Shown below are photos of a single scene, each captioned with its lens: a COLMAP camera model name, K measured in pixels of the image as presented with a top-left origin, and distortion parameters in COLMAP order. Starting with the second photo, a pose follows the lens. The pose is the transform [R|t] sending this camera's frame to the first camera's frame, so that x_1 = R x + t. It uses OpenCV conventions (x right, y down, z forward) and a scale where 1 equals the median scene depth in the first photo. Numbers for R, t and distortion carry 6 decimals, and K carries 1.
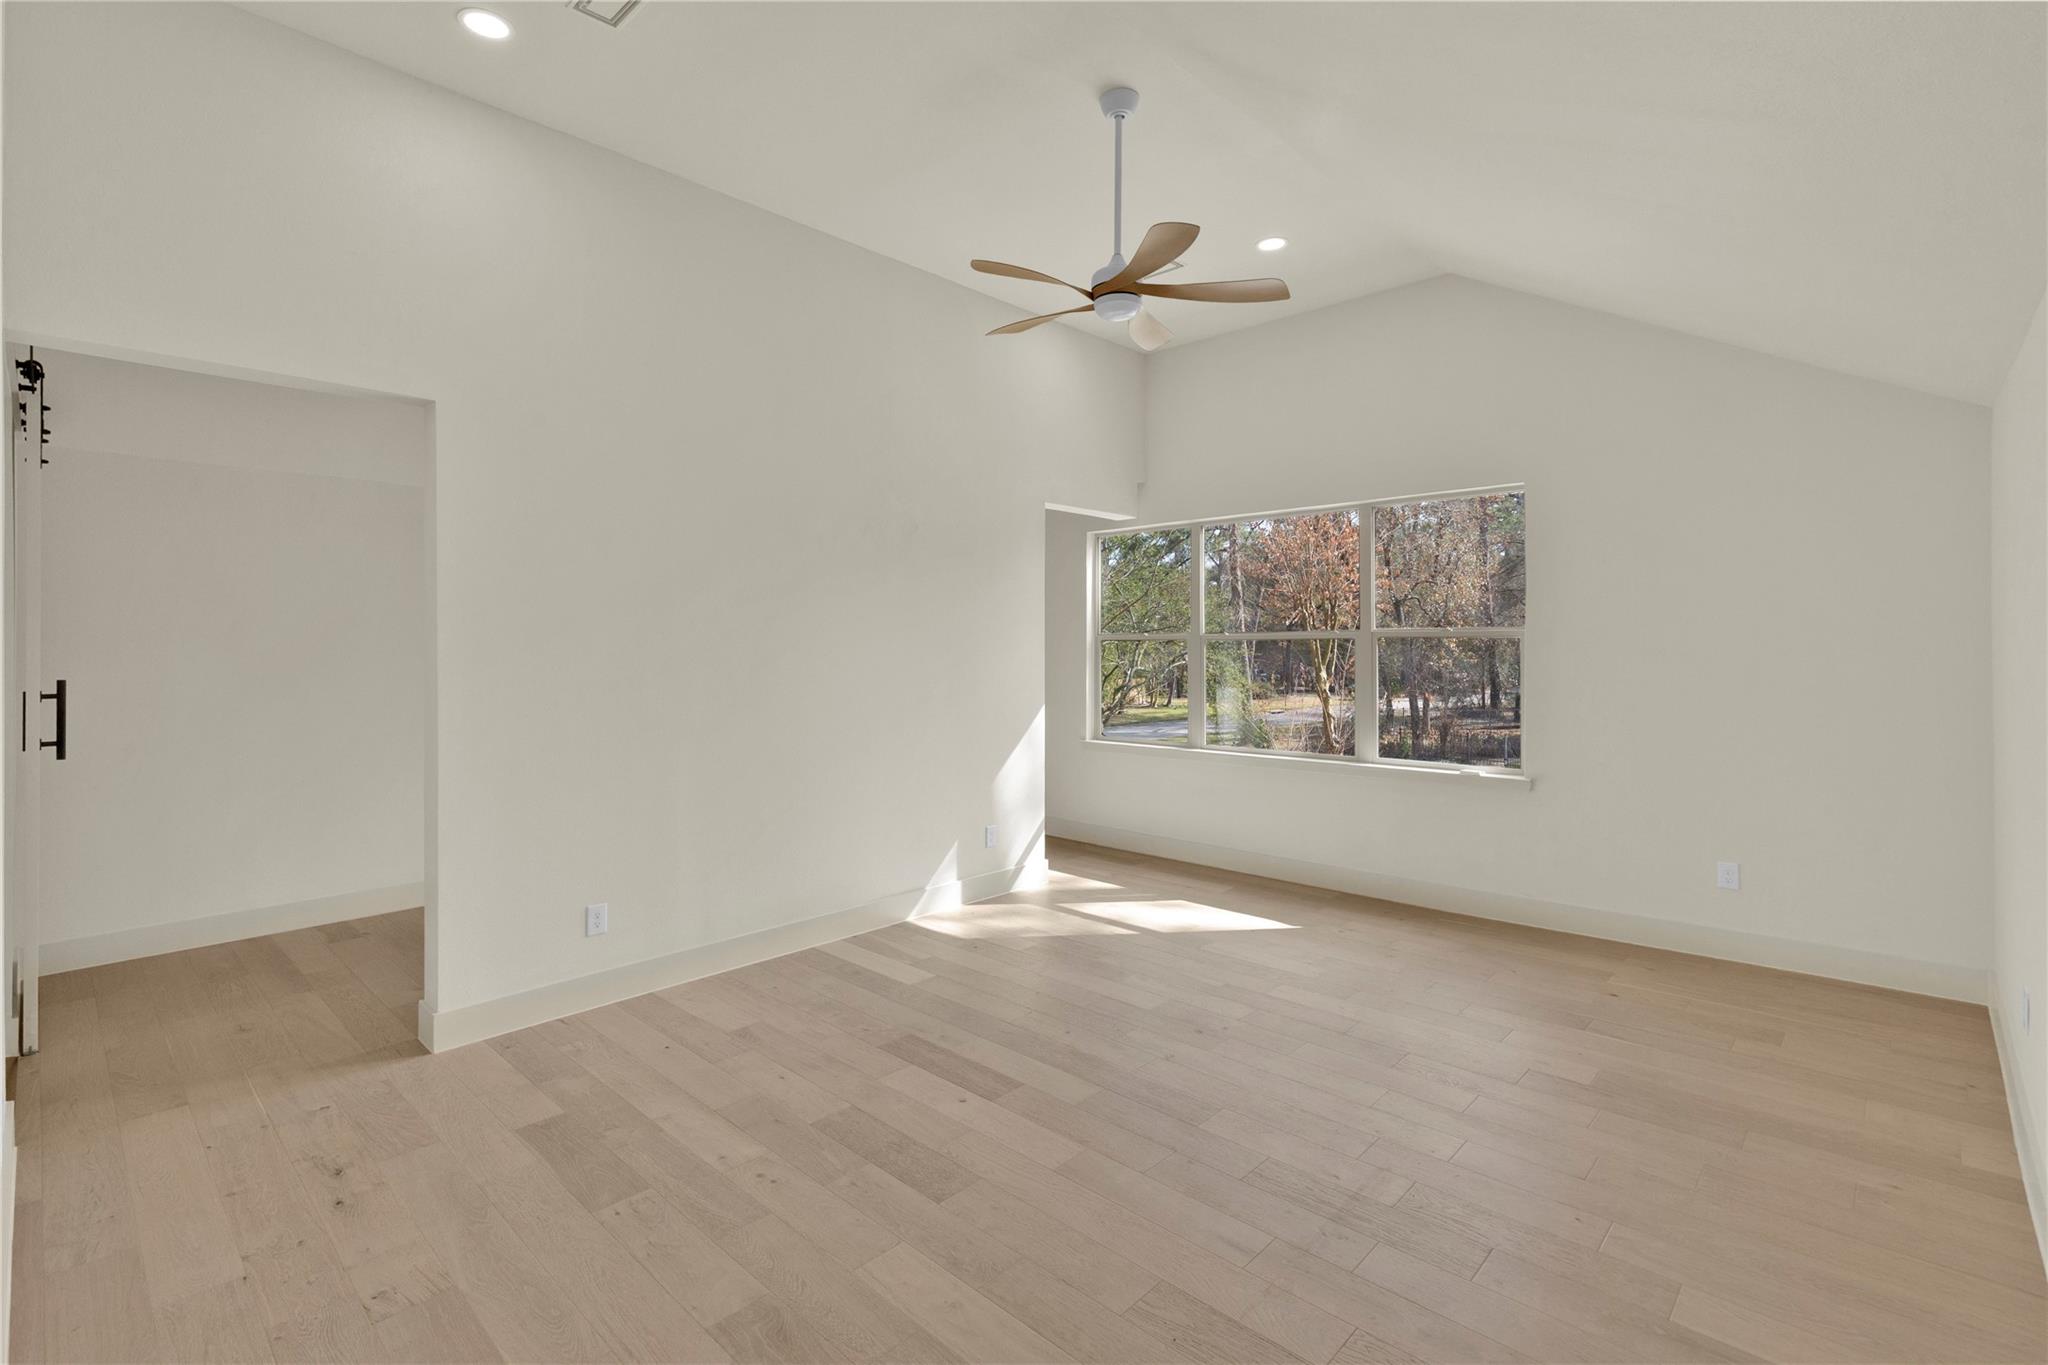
lens RADIAL K [[931.3, 0, 1019.3], [0, 931.3, 670.0], [0, 0, 1]] dist [0.012666, 0.000014]
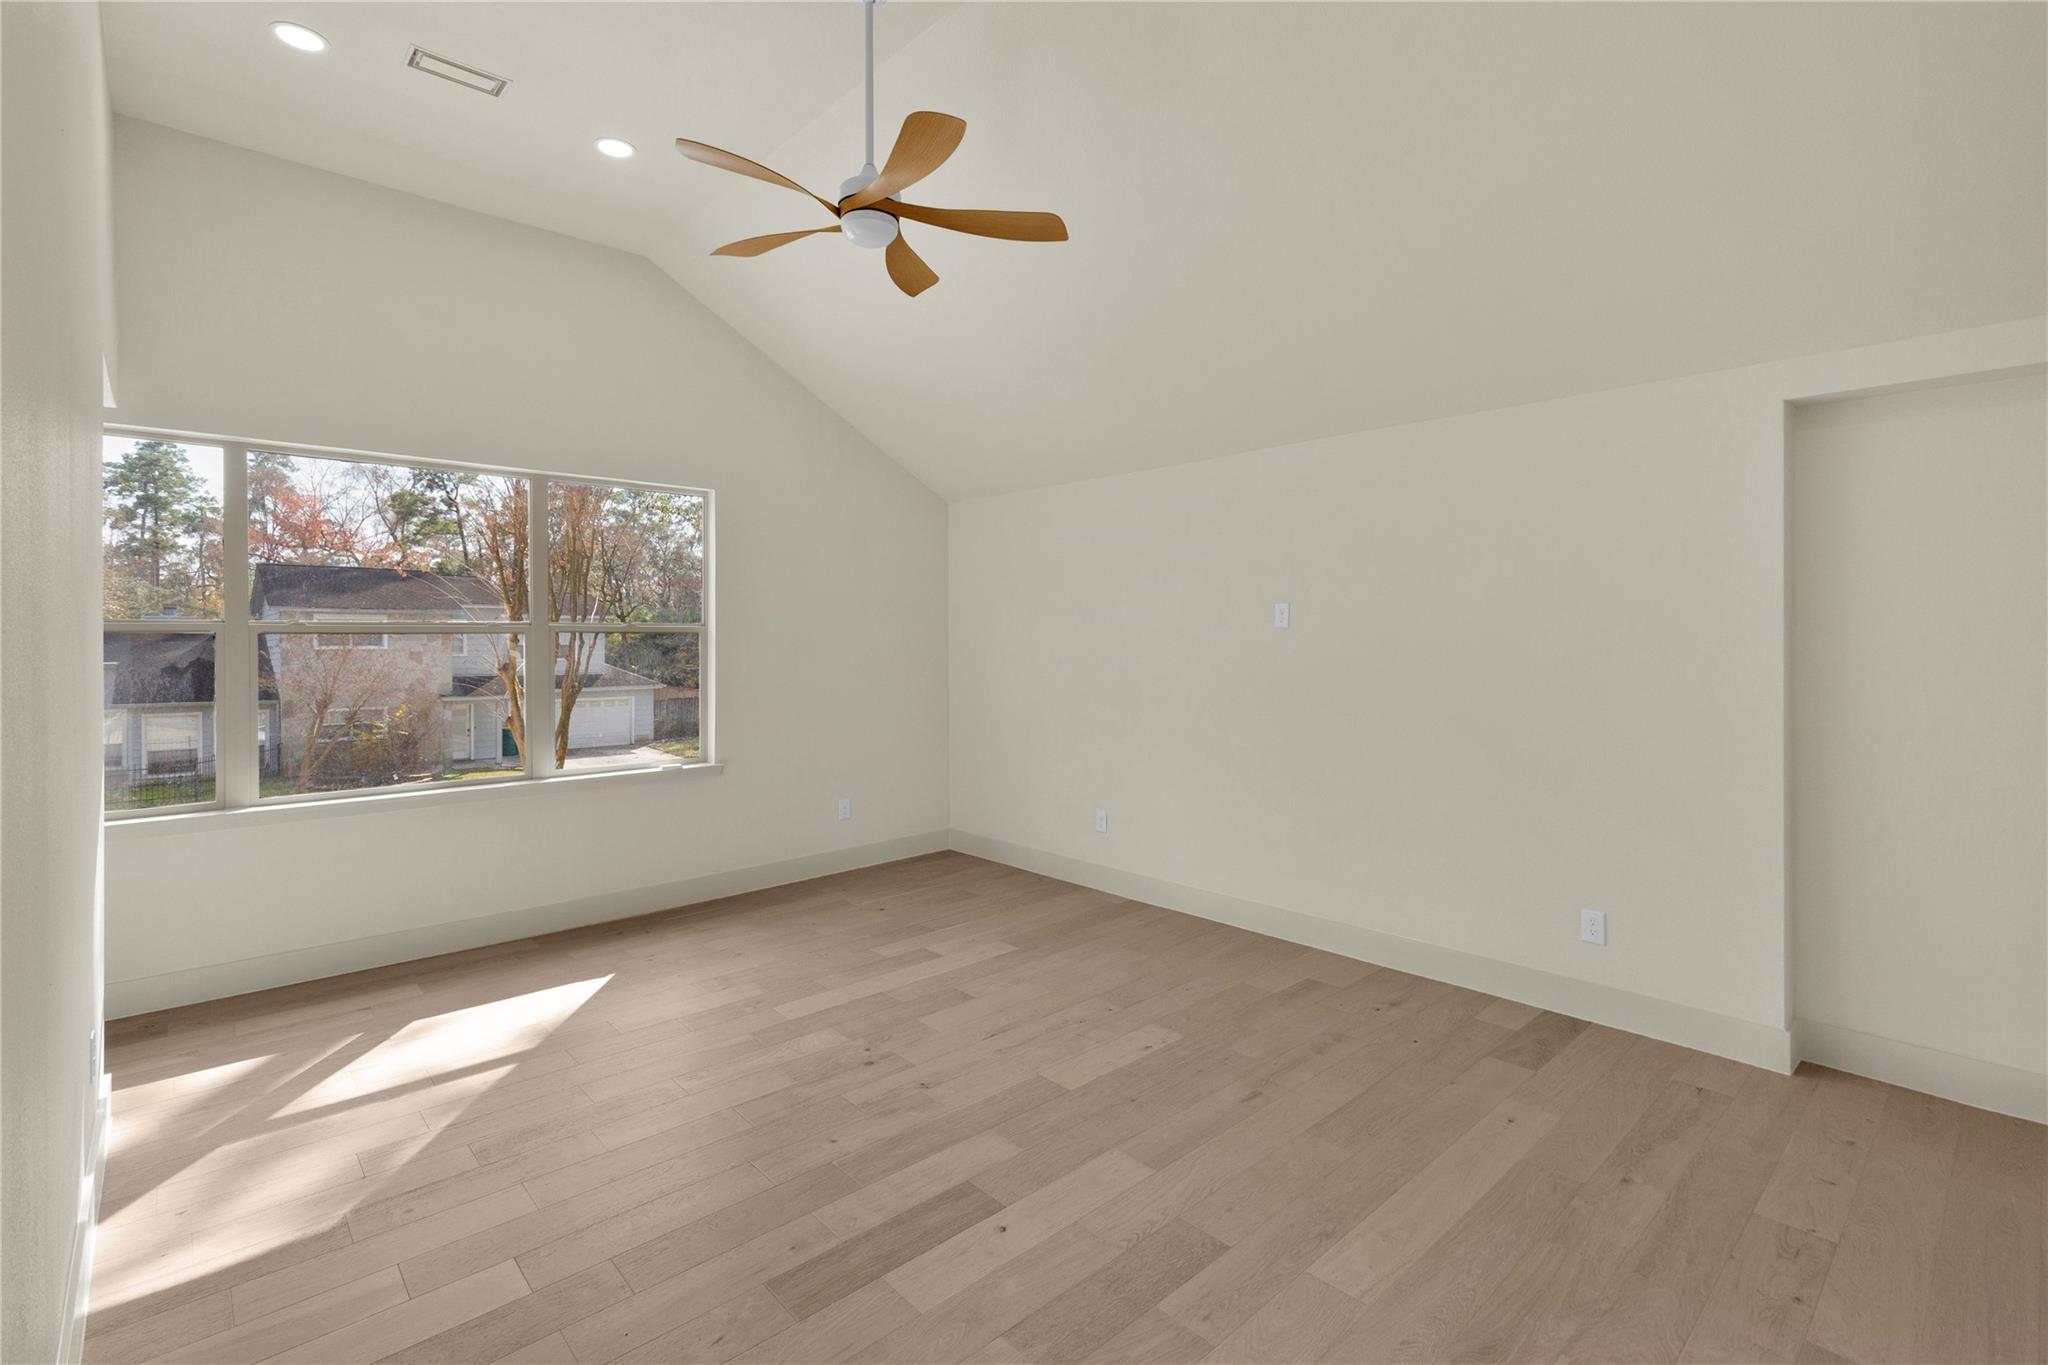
lens RADIAL K [[931.3, 0, 1018.8], [0, 931.3, 665.9], [0, 0, 1]] dist [0.012666, 0.000014]
pose [[0.068276, -0.023450, 0.997391, -0.752421], [0.027390, 0.999391, 0.021622, -0.014221], [-0.997290, 0.025843, 0.068876, 0.853810]]
